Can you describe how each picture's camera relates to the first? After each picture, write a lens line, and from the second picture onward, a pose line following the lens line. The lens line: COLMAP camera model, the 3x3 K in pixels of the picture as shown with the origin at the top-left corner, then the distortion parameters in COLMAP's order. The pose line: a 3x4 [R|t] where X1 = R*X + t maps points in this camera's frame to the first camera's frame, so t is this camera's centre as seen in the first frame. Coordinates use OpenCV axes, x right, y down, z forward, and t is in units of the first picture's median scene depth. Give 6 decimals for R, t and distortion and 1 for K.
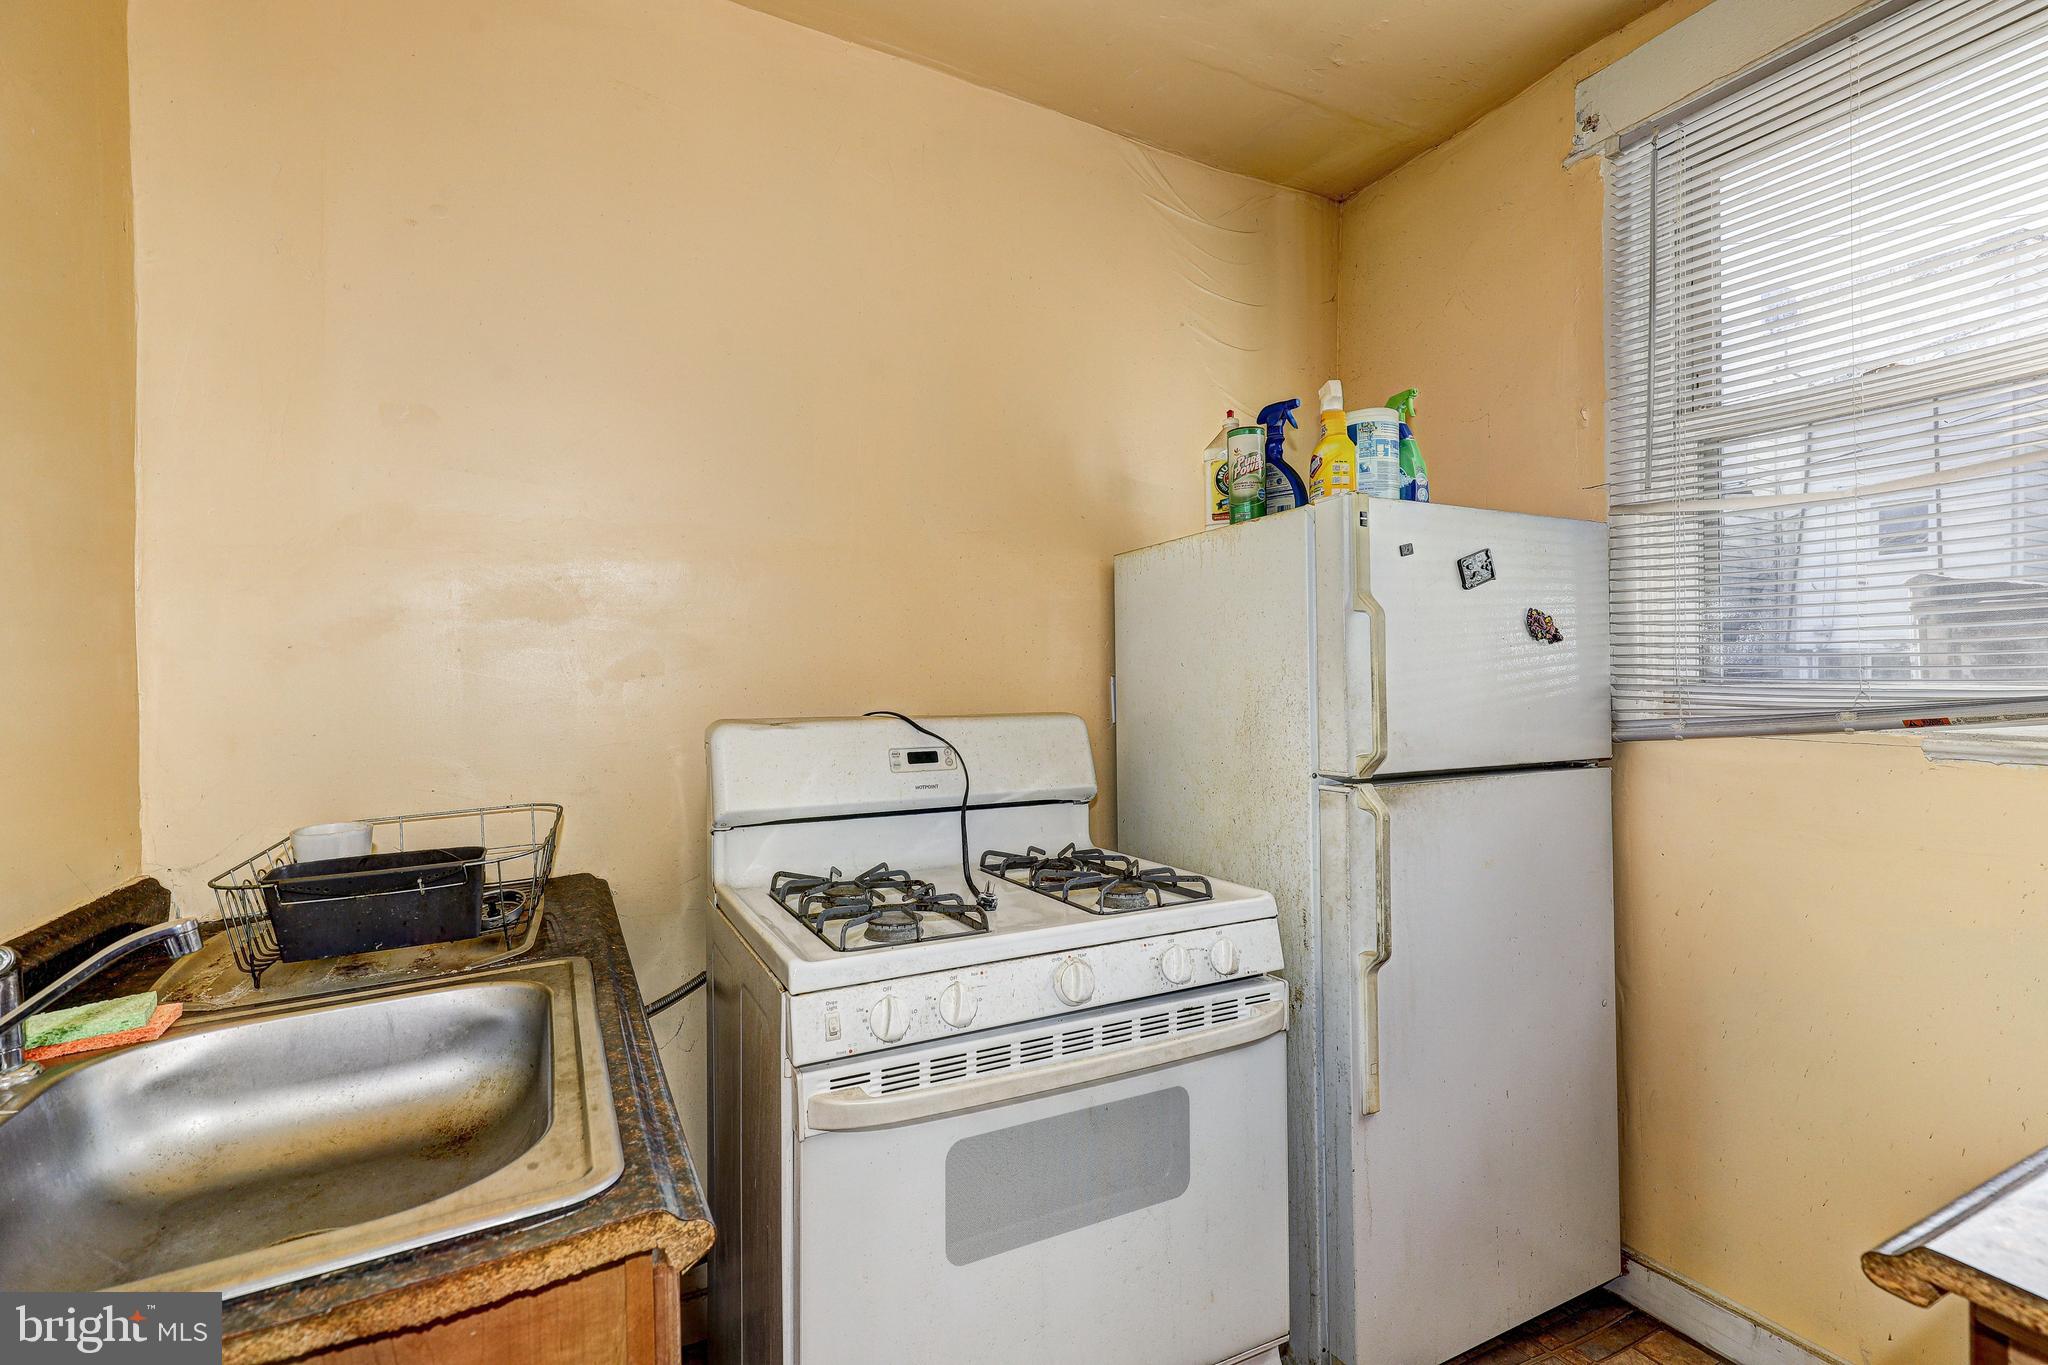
lens RADIAL K [[897.8, 0, 1106.1], [0, 897.8, 678.6], [0, 0, 1]] dist [0.000729, 0.000075]
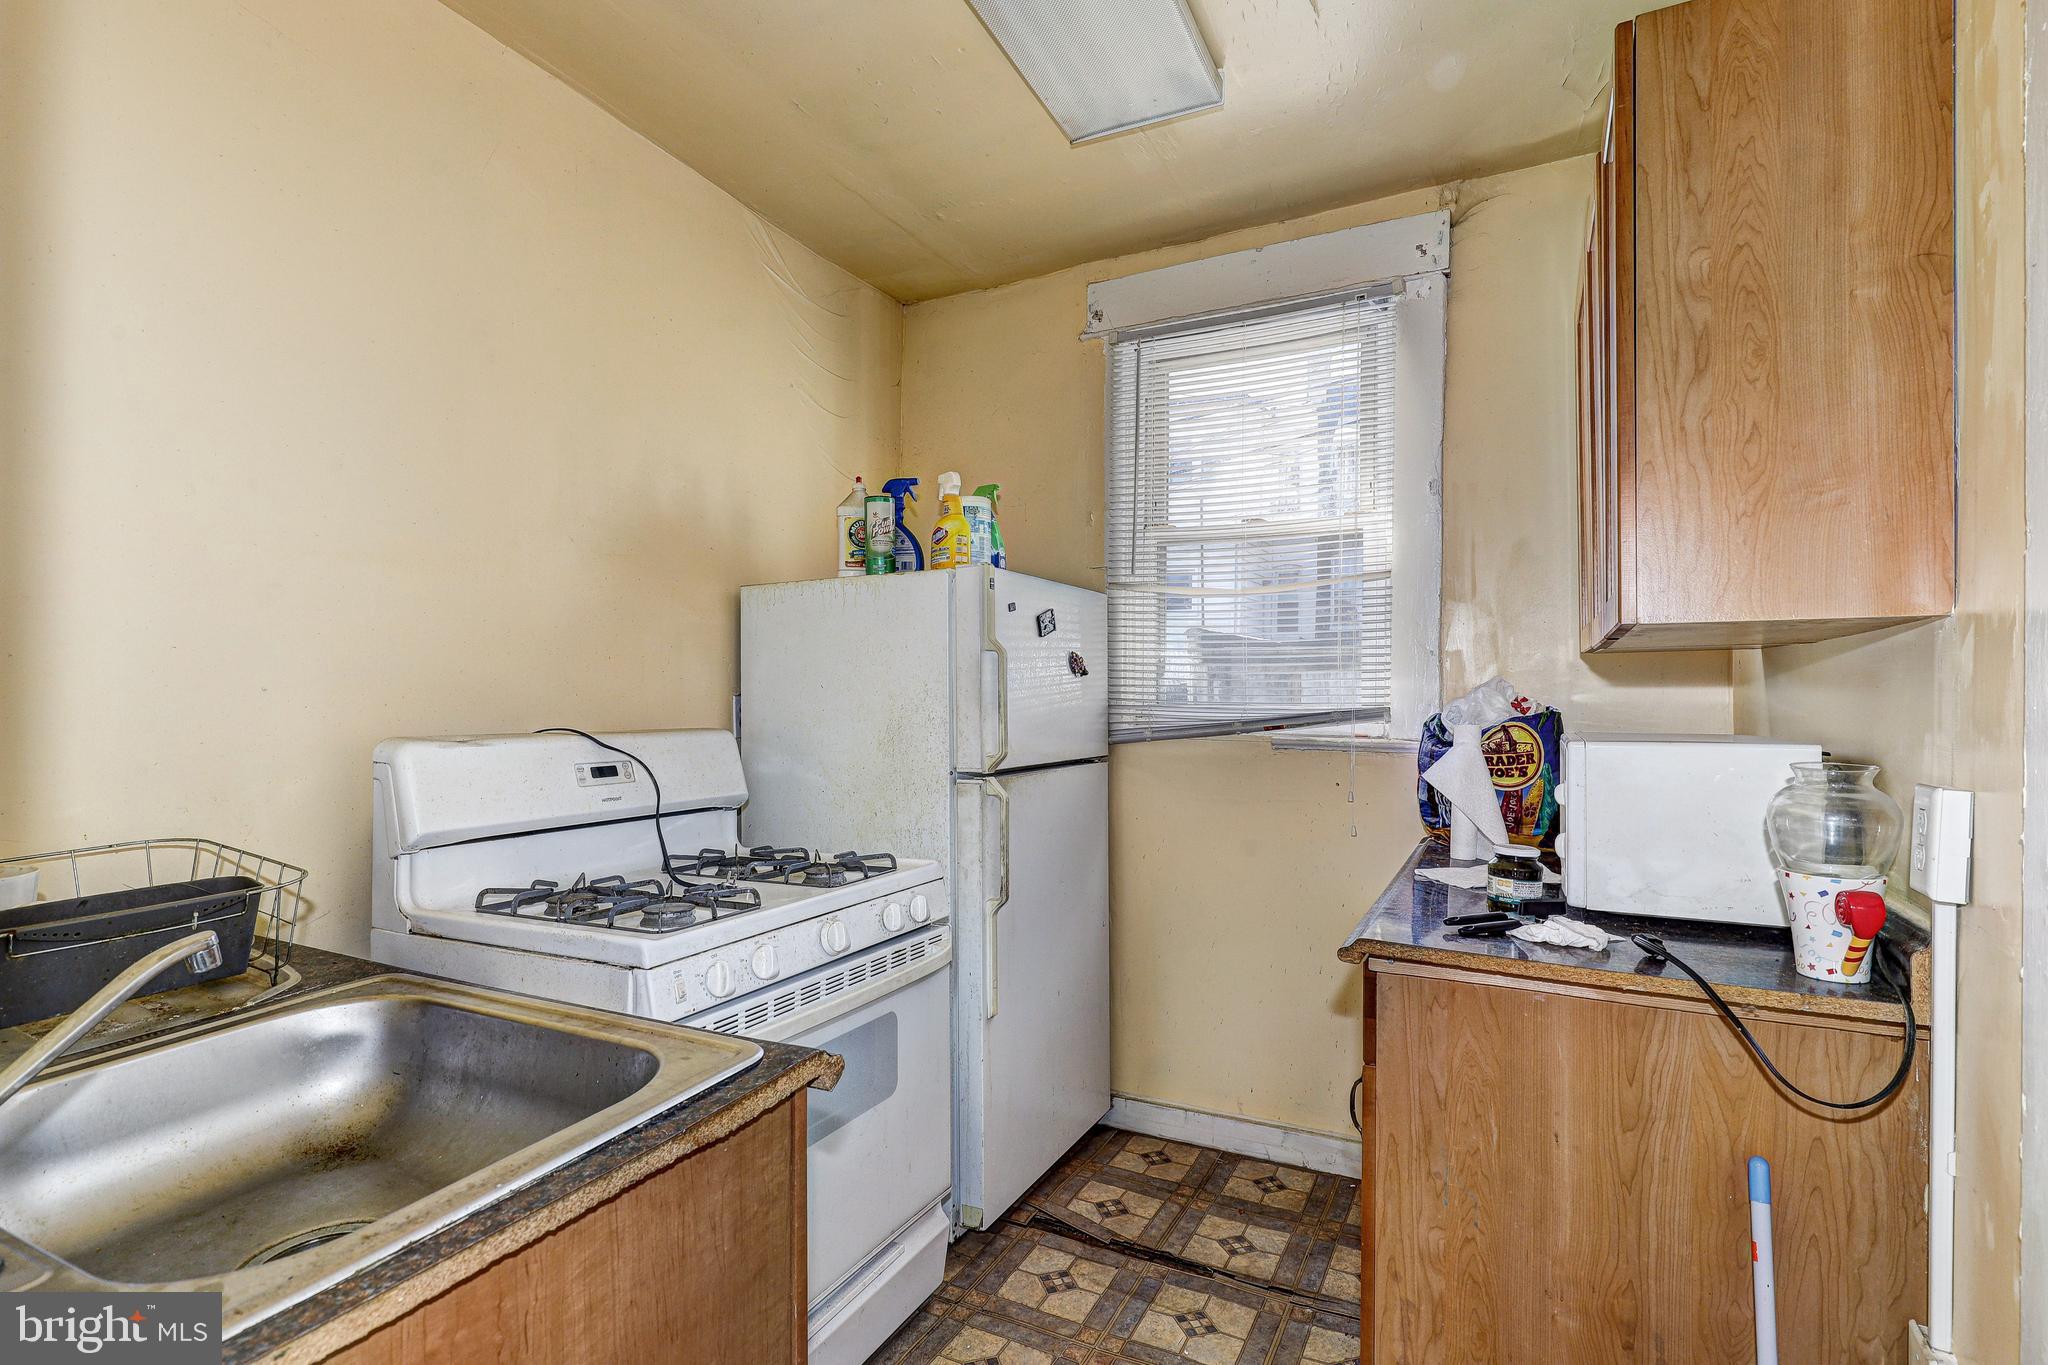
lens RADIAL K [[936.0, 0, 1046.8], [0, 936.0, 696.3], [0, 0, 1]] dist [-0.000242, 0.000414]
pose [[0.814993, 0.010016, 0.579384, -0.422661], [-0.008680, 0.999949, -0.005078, 0.000852], [-0.579406, -0.000890, 0.815039, -0.191085]]
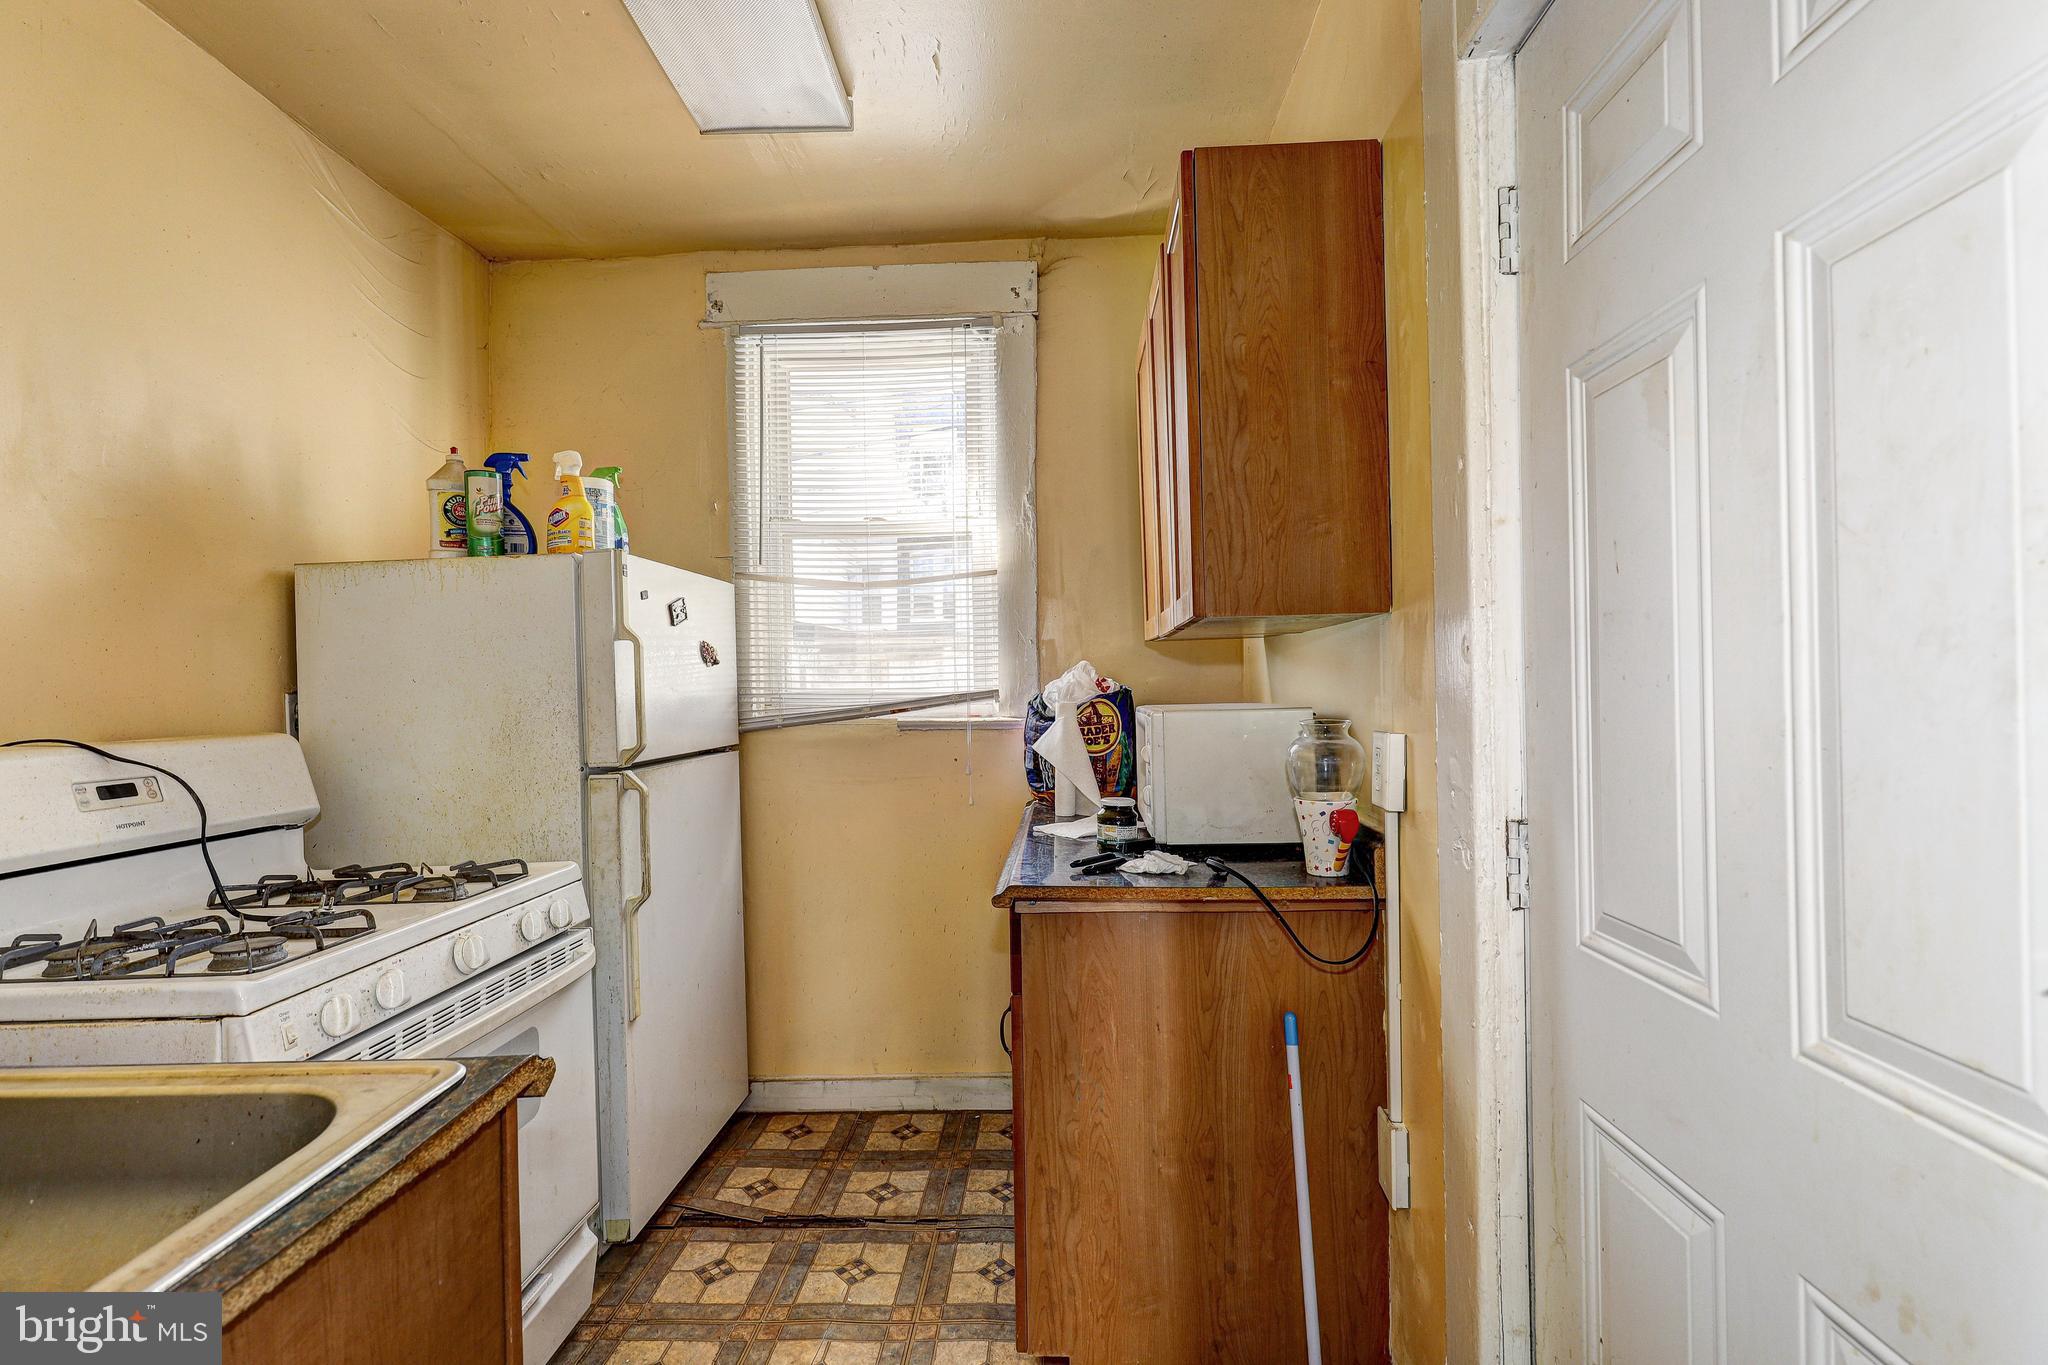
lens RADIAL K [[914.0, 0, 1024.0], [0, 914.0, 682.5], [0, 0, 1]] dist [0.000111, 0.000239]
pose [[0.501335, -0.001865, 0.865252, -0.524798], [0.016540, 0.999836, -0.007428, 0.006760], [-0.865095, 0.018036, 0.501283, -0.163602]]
